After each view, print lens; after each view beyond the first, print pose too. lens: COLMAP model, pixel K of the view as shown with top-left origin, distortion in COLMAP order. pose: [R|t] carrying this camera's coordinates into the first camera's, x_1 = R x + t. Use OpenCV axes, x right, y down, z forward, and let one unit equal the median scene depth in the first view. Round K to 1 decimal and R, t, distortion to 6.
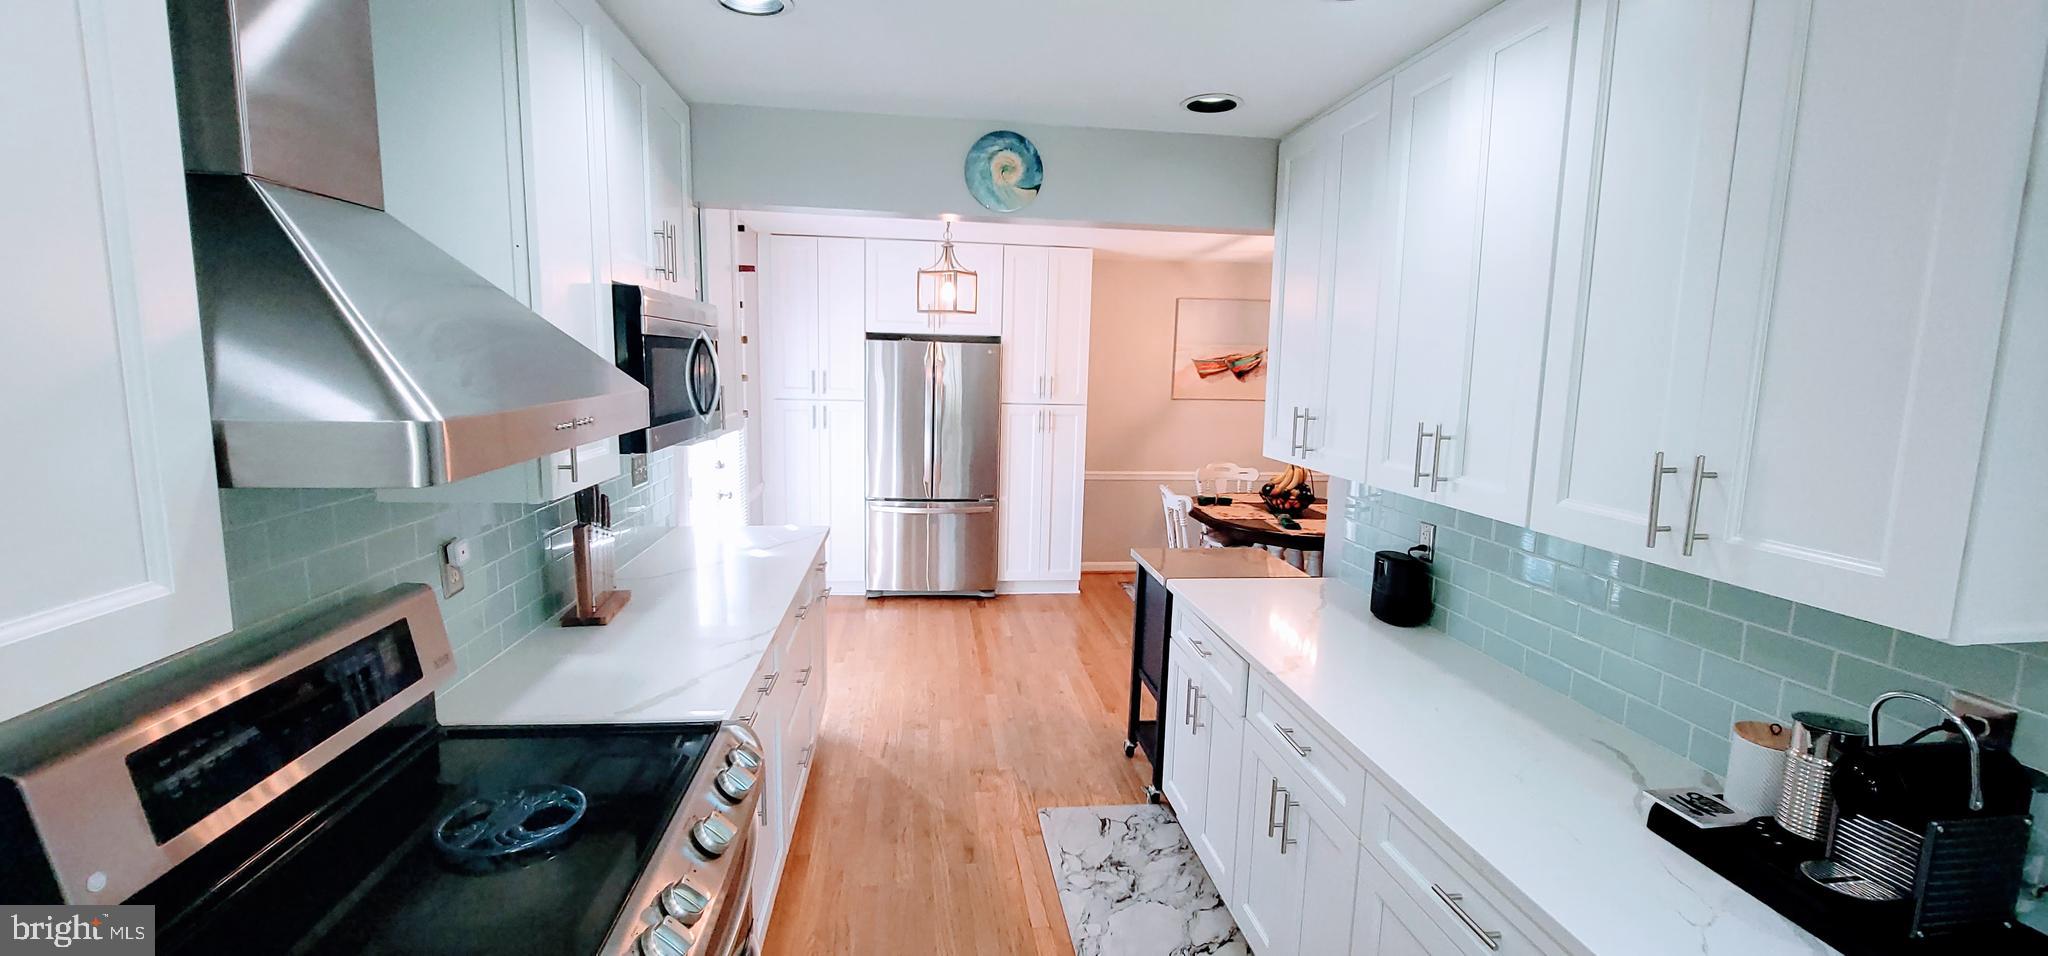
lens RADIAL K [[839.8, 0, 1020.4], [0, 839.8, 474.4], [0, 0, 1]] dist [-0.001053, -0.000304]
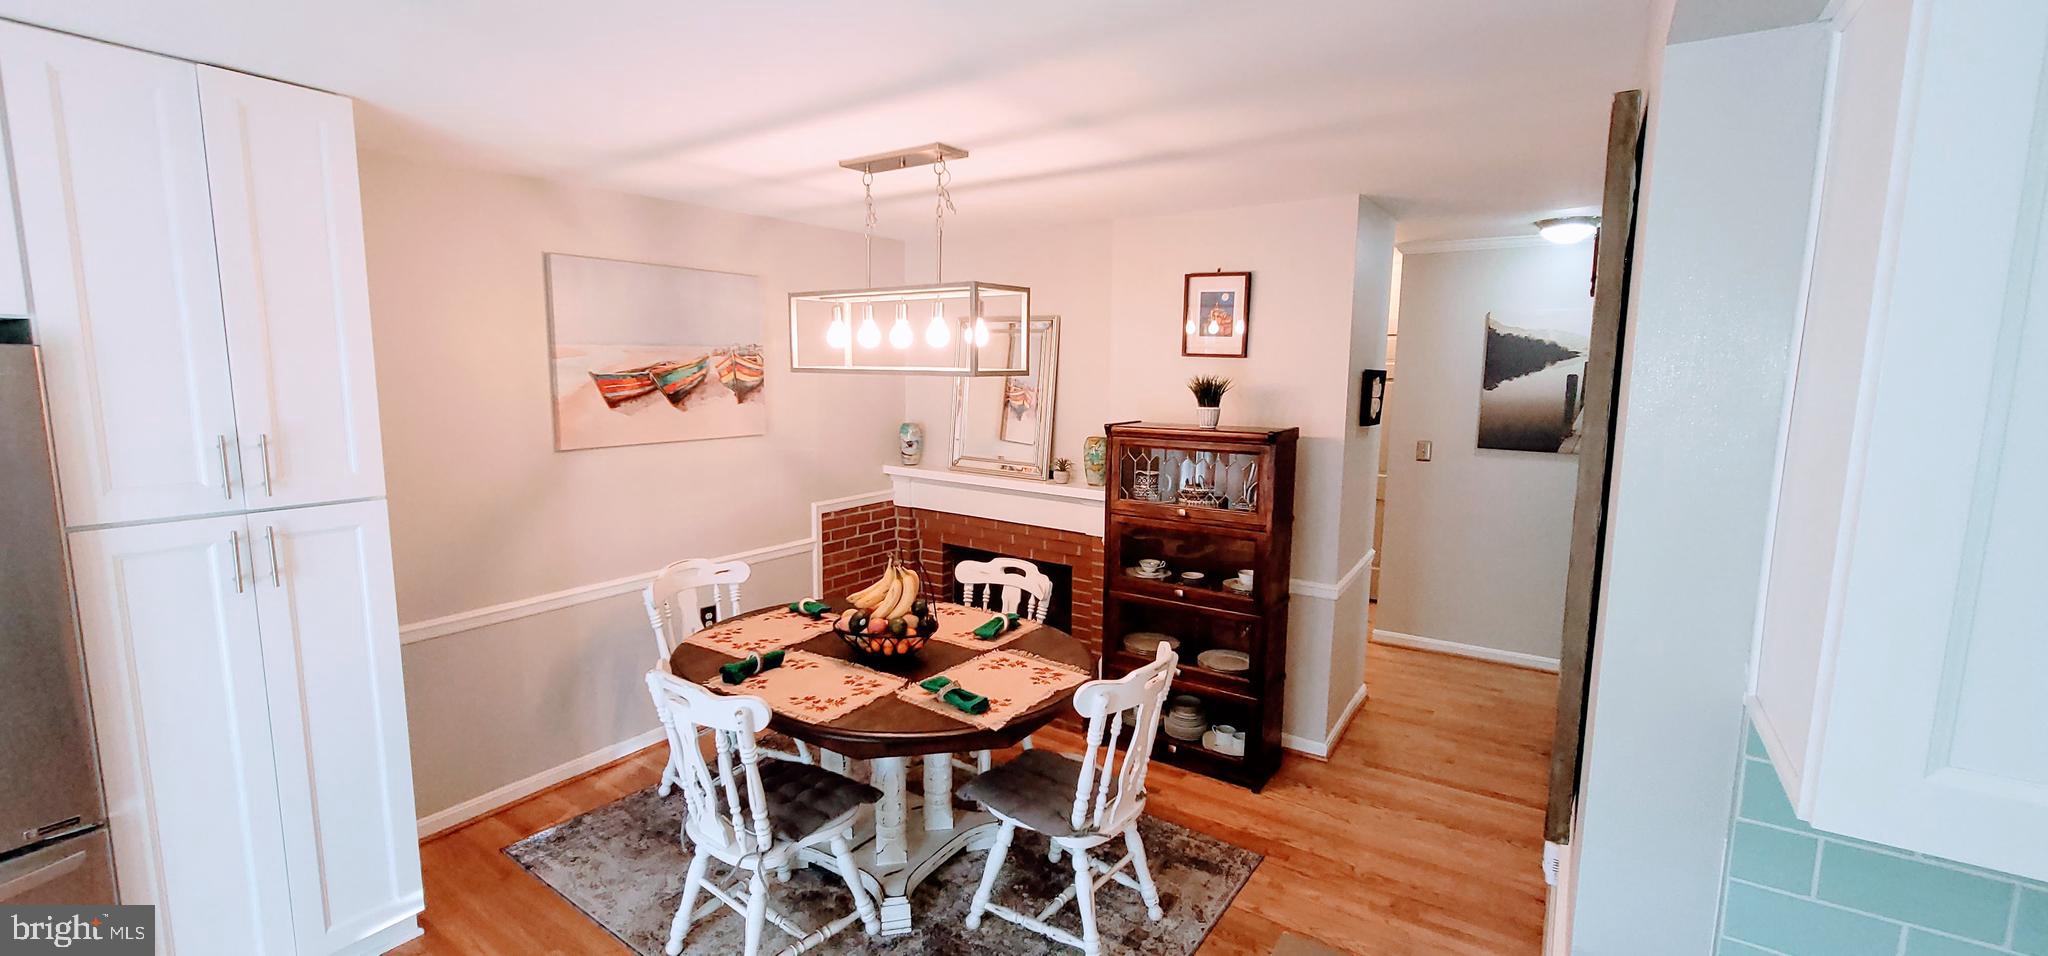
lens RADIAL K [[839.8, 0, 1026.8], [0, 839.8, 477.0], [0, 0, 1]] dist [-0.001053, -0.000304]
pose [[0.651679, -0.112792, 0.750062, -0.018926], [0.105437, 0.992752, 0.057679, -0.073515], [-0.751131, 0.041496, 0.658848, 0.448711]]
